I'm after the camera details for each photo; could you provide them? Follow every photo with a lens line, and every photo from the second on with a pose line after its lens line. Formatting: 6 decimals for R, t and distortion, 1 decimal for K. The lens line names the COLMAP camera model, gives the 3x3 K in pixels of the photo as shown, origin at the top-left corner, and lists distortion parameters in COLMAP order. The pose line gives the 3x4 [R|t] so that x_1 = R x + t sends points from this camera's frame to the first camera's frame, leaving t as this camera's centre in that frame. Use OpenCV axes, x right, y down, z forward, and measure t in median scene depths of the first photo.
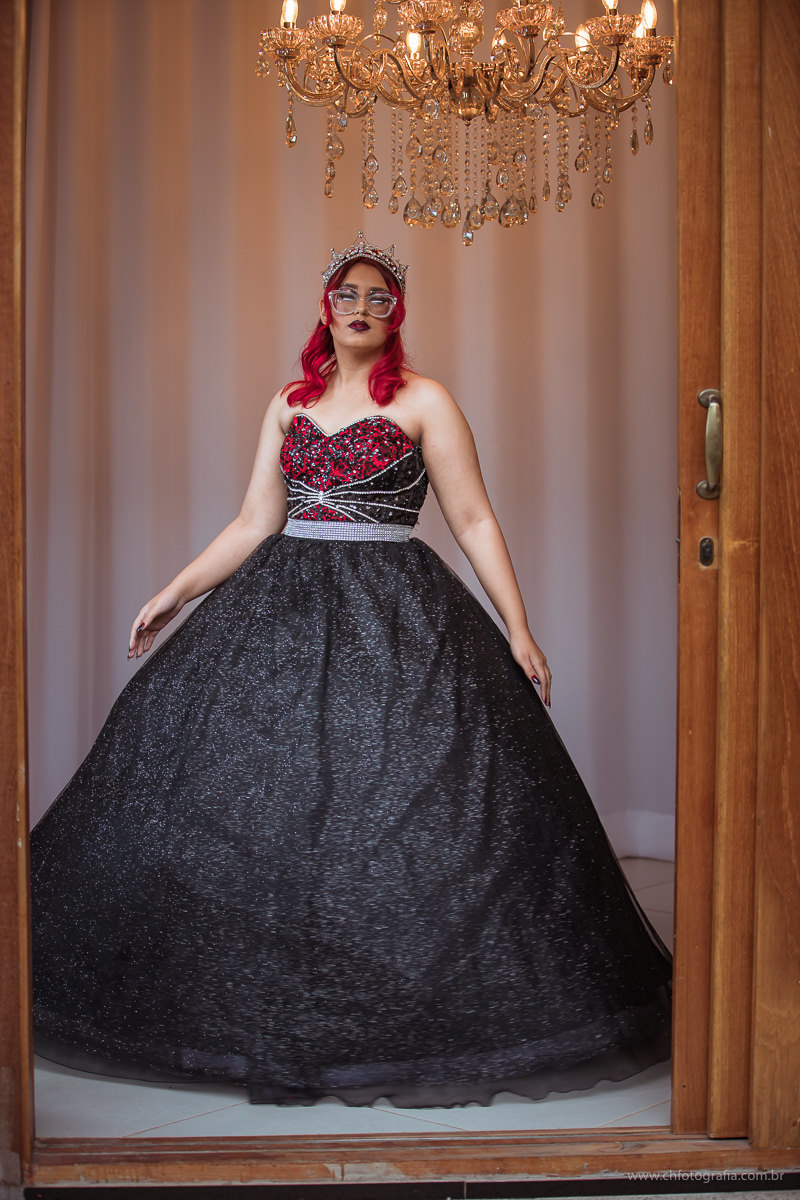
lens RADIAL K [[2604.5, 0, 400.0], [0, 2604.5, 600.0], [0, 0, 1]] dist [-0.307265, 0.459974]
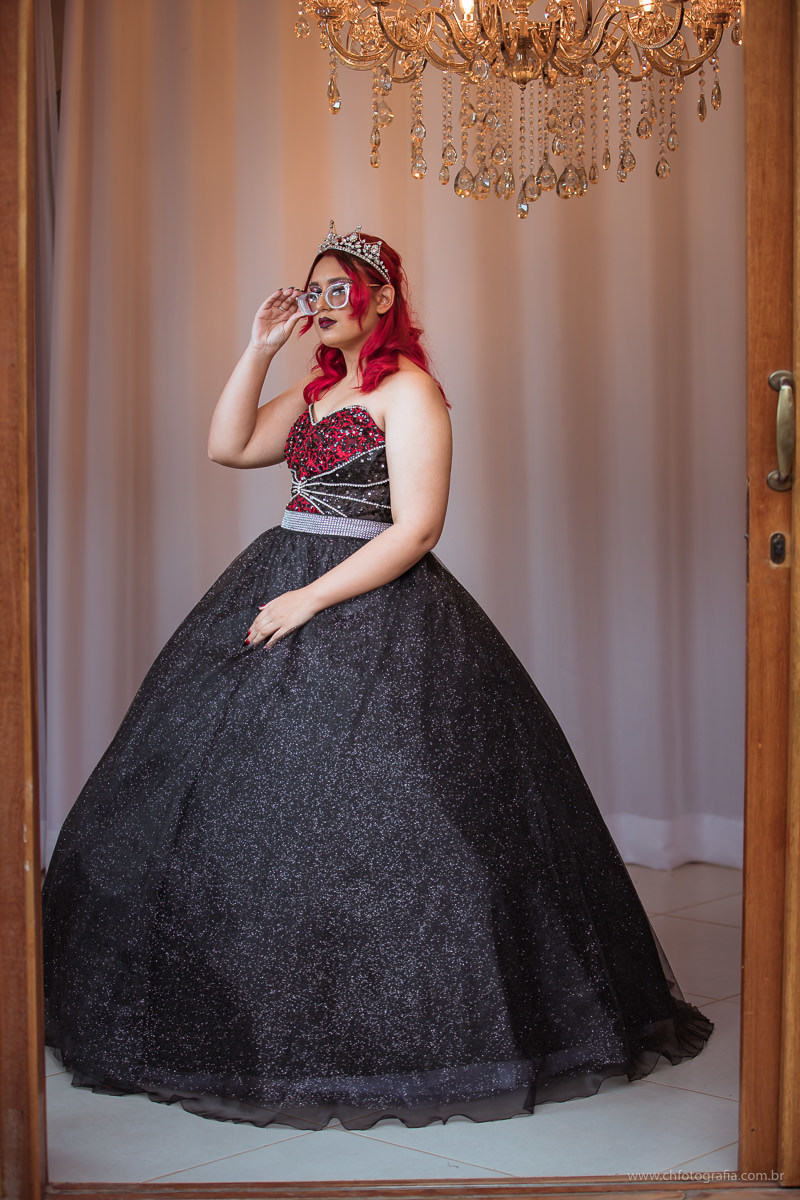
lens RADIAL K [[2604.5, 0, 400.0], [0, 2604.5, 600.0], [0, 0, 1]] dist [-0.307265, 0.459974]
pose [[0.999546, -0.000024, -0.030123, 0.012514], [0.000179, 0.999987, 0.005157, -0.005167], [0.030123, -0.005160, 0.999533, 0.083895]]
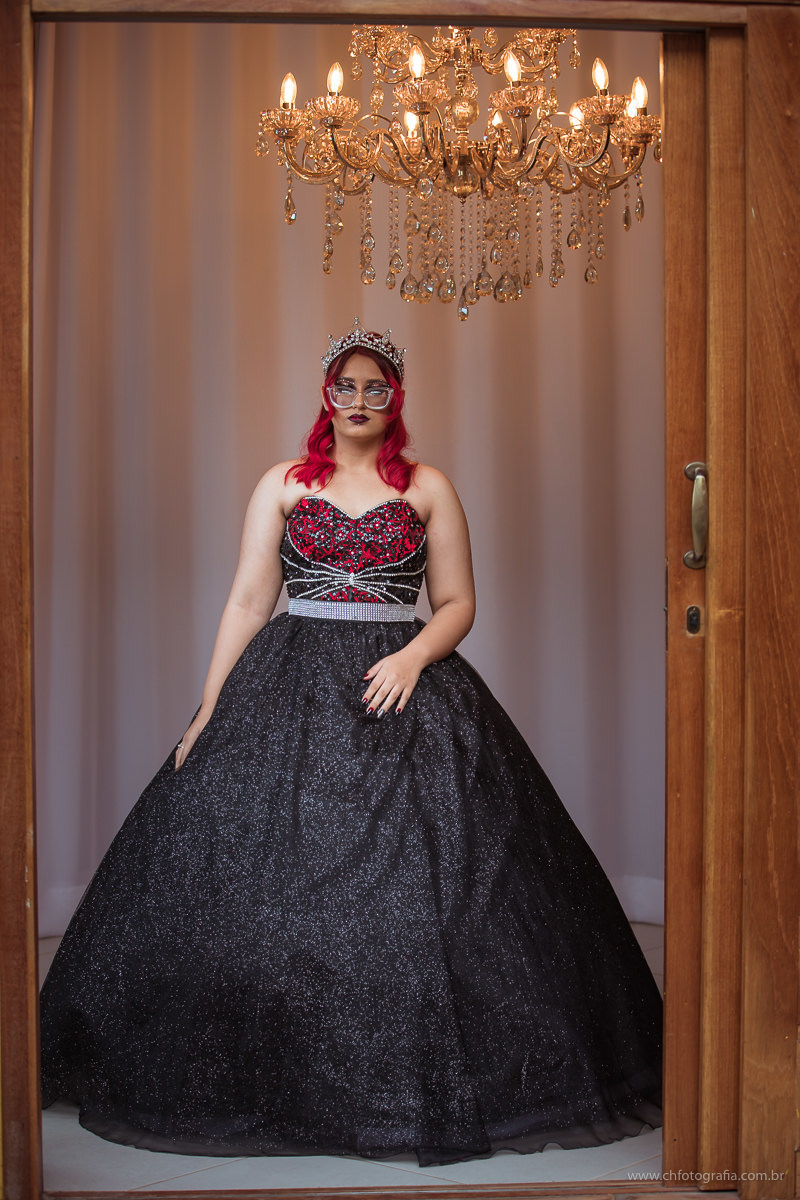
lens RADIAL K [[2686.2, 0, 427.1], [0, 2686.2, 620.0], [0, 0, 1]] dist [-0.312901, 0.232329]
pose [[0.999955, -0.002550, 0.009096, 0.002610], [0.002736, 0.999787, -0.020452, 0.002944], [-0.009042, 0.020476, 0.999749, -0.063556]]
